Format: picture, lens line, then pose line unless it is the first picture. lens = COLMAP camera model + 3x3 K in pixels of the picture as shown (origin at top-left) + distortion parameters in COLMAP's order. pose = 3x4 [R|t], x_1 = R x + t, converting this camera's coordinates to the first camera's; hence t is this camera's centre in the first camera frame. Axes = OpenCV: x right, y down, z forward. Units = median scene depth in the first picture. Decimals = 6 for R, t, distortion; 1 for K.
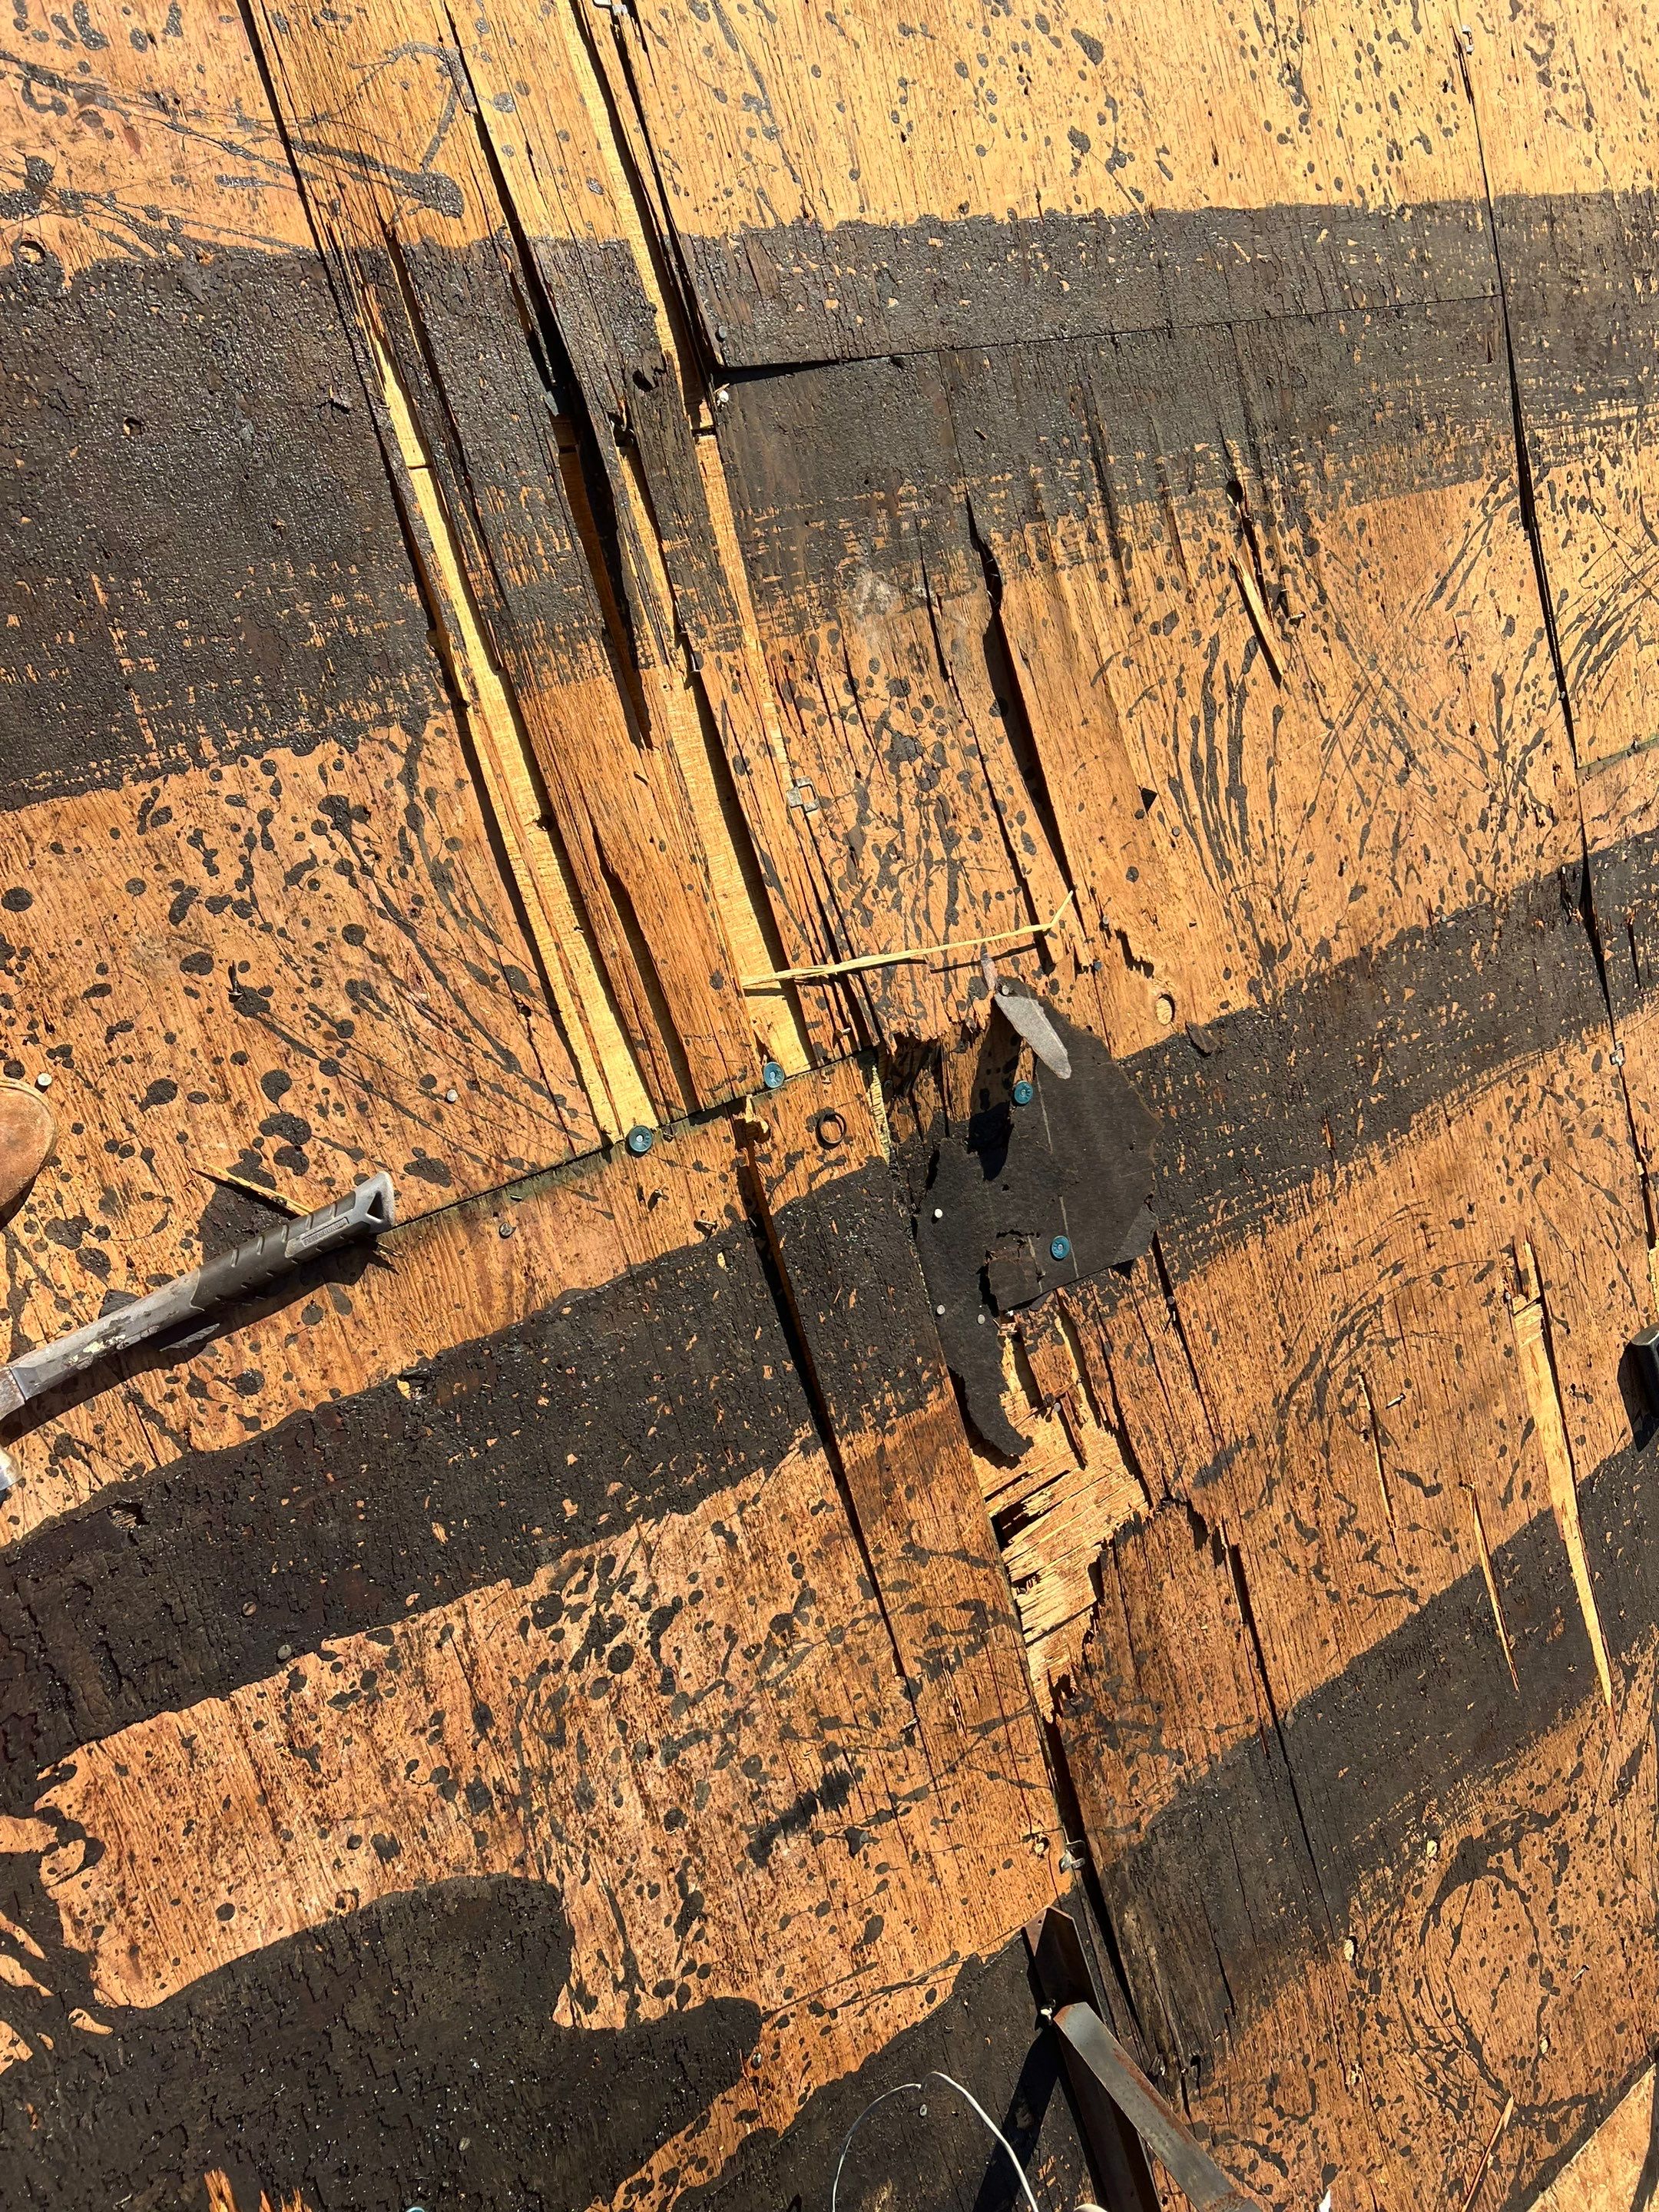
lens RADIAL K [[1663.7, 0, 829.5], [0, 1663.7, 1106.0], [0, 0, 1]] dist [0.090626, -0.138010]
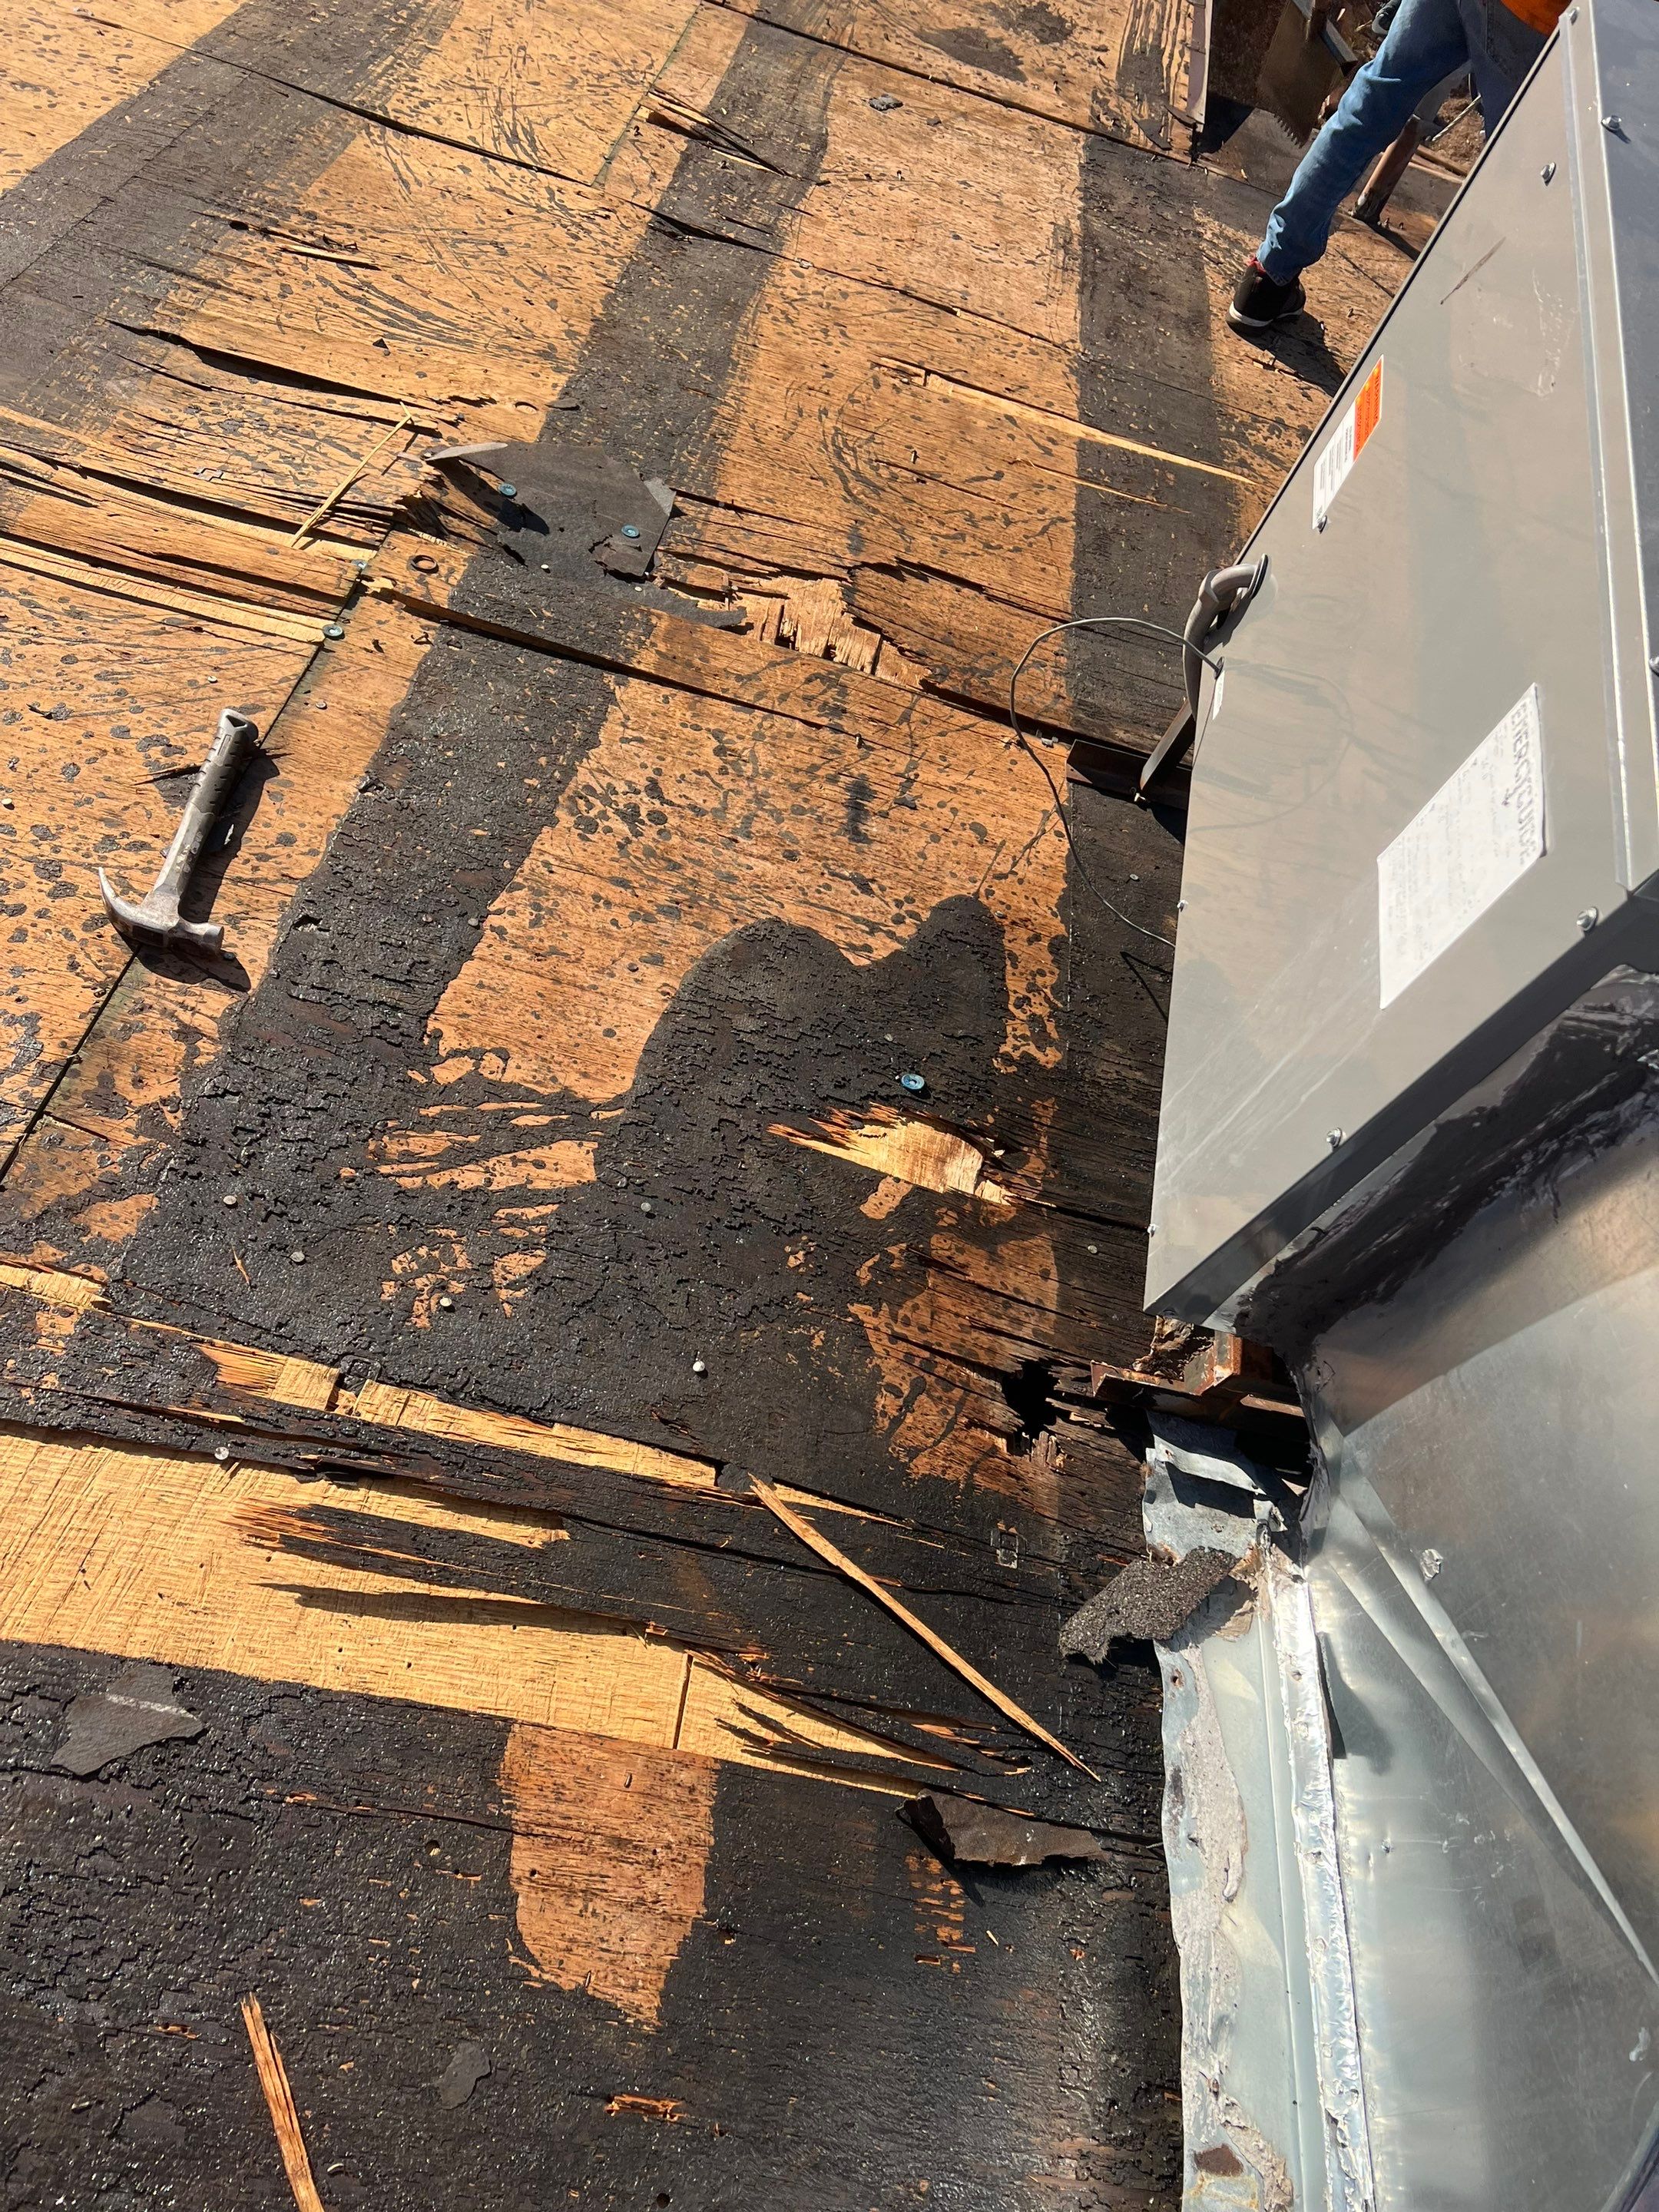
lens RADIAL K [[1663.7, 0, 829.5], [0, 1663.7, 1106.0], [0, 0, 1]] dist [0.090626, -0.138010]
pose [[0.477873, -0.866270, 0.145650, -0.429344], [0.877622, 0.463719, -0.121423, 0.681496], [0.037645, 0.185851, 0.981857, -0.256153]]
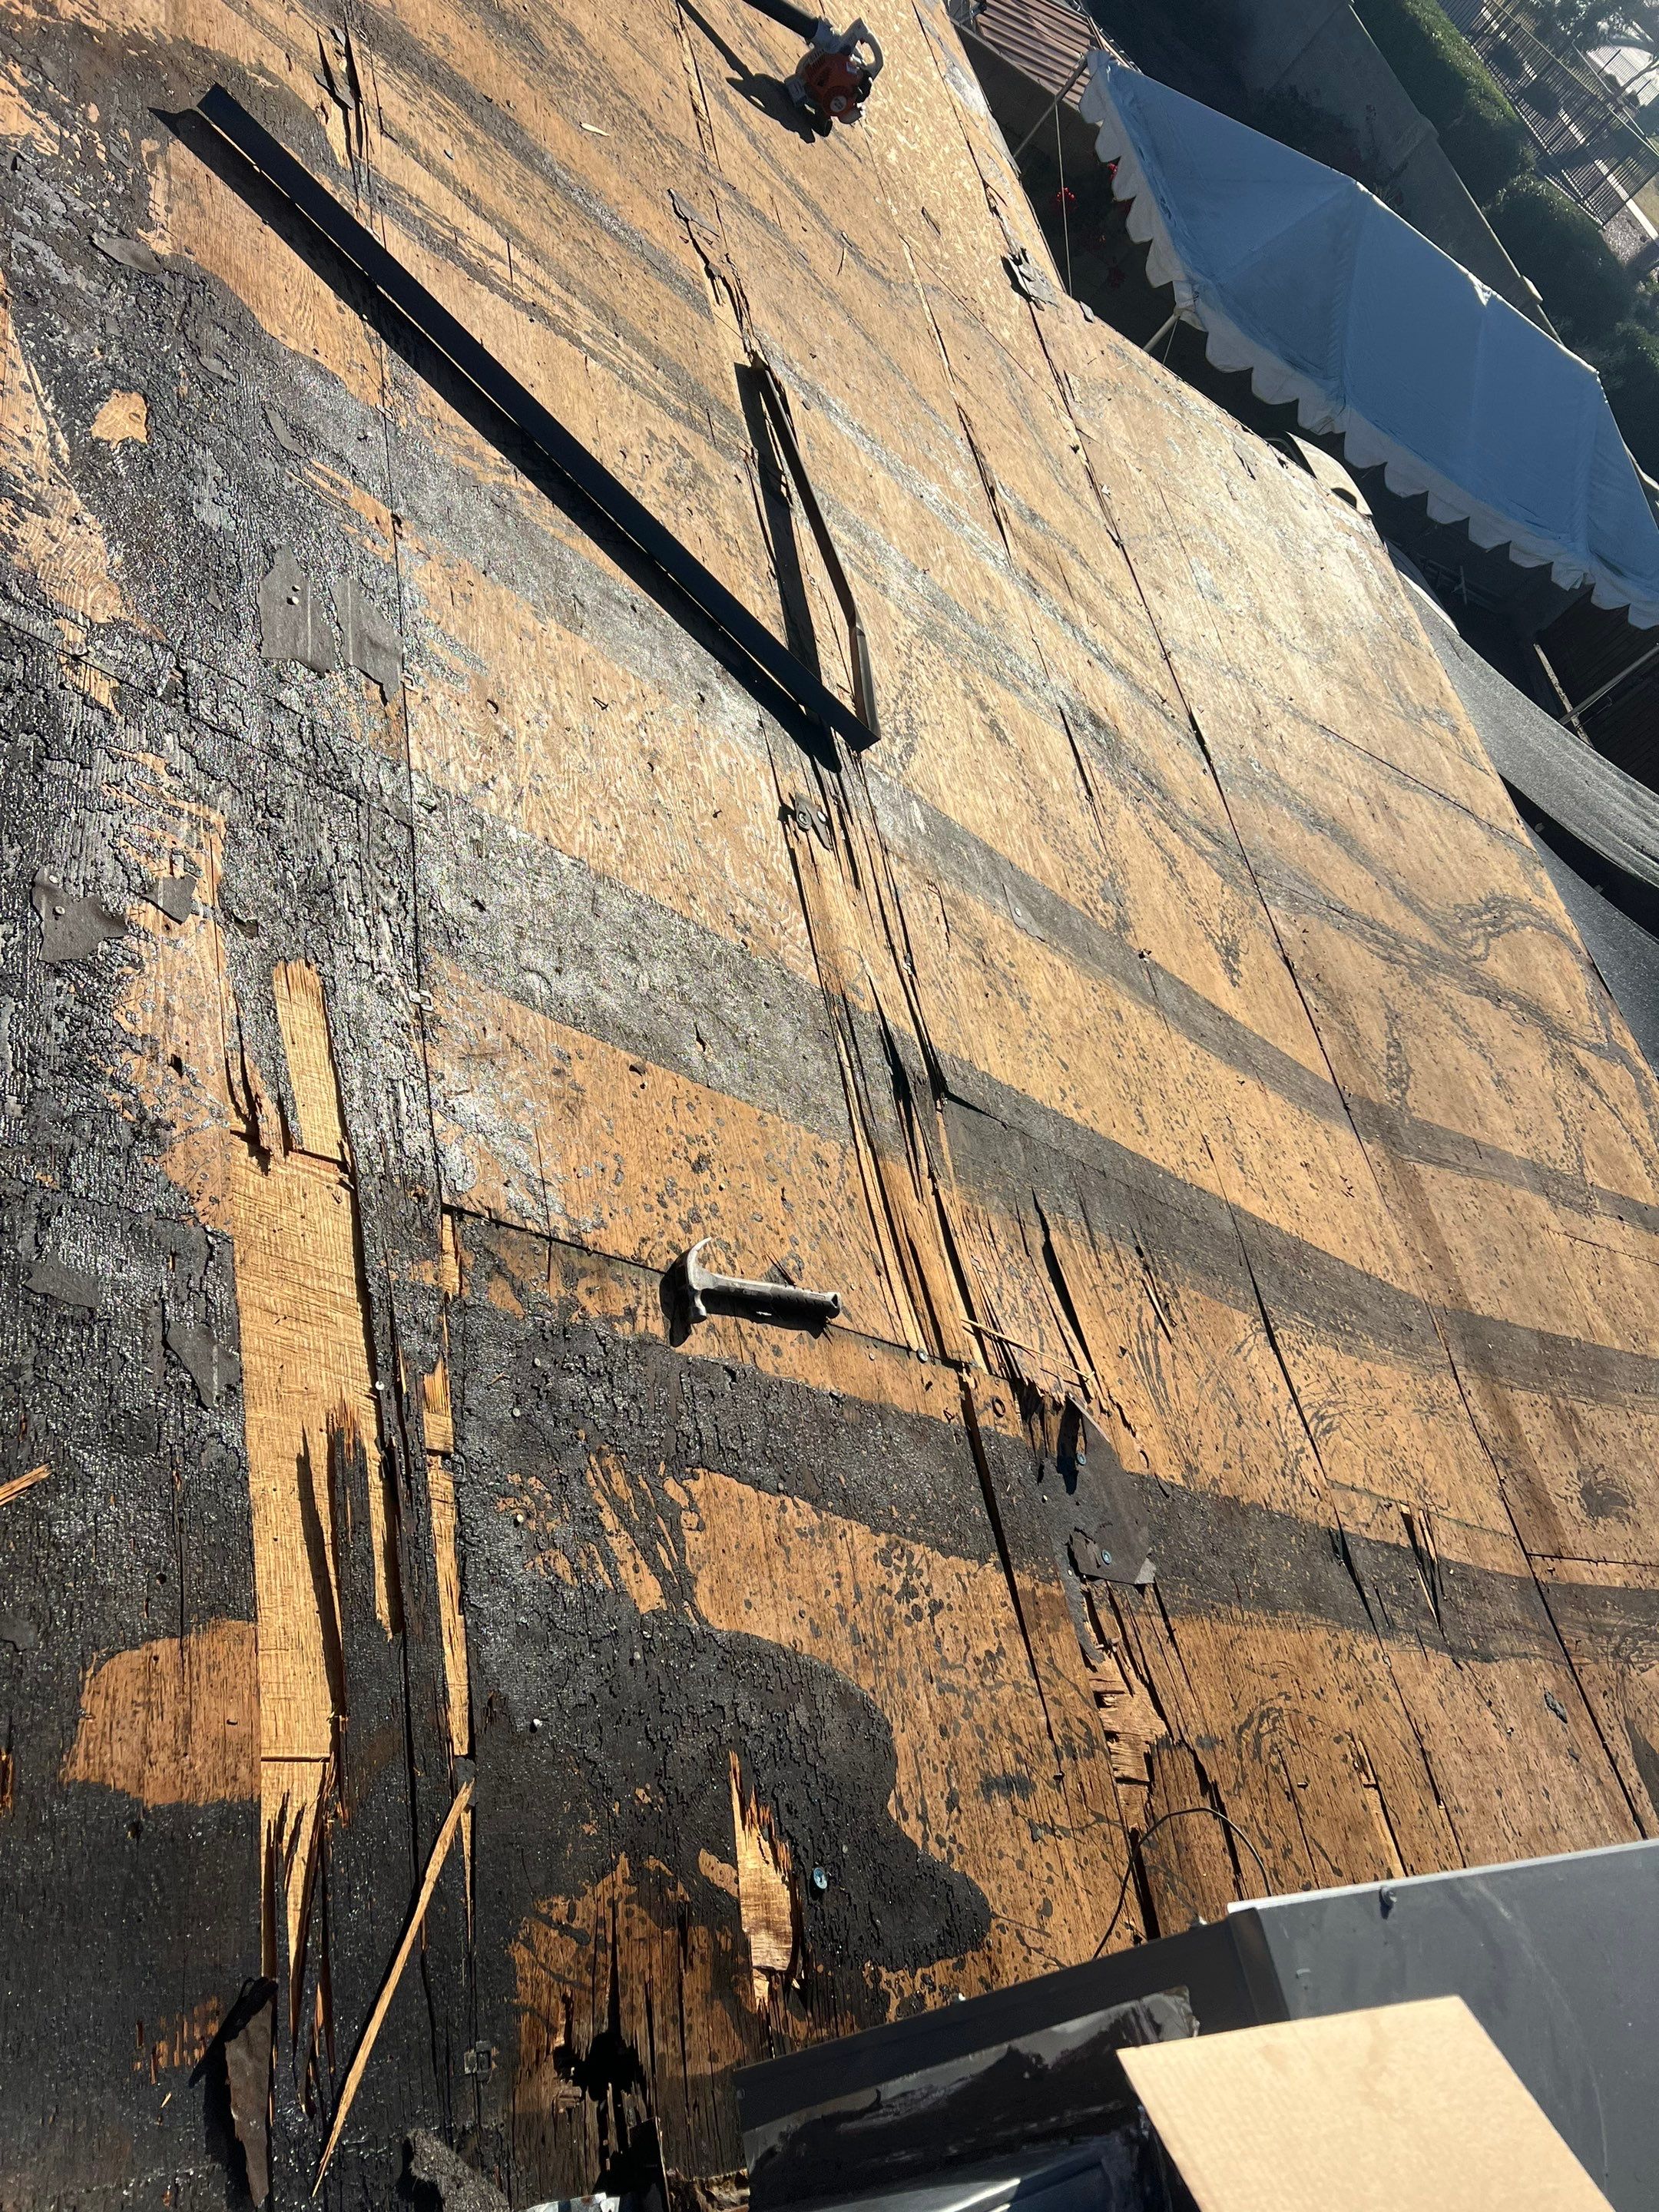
lens RADIAL K [[1663.7, 0, 829.5], [0, 1663.7, 1106.0], [0, 0, 1]] dist [0.090626, -0.138010]
pose [[0.975188, 0.170175, 0.141591, -0.495889], [-0.015105, 0.689251, -0.724365, 1.112729], [-0.220861, 0.704254, 0.674720, -0.415910]]
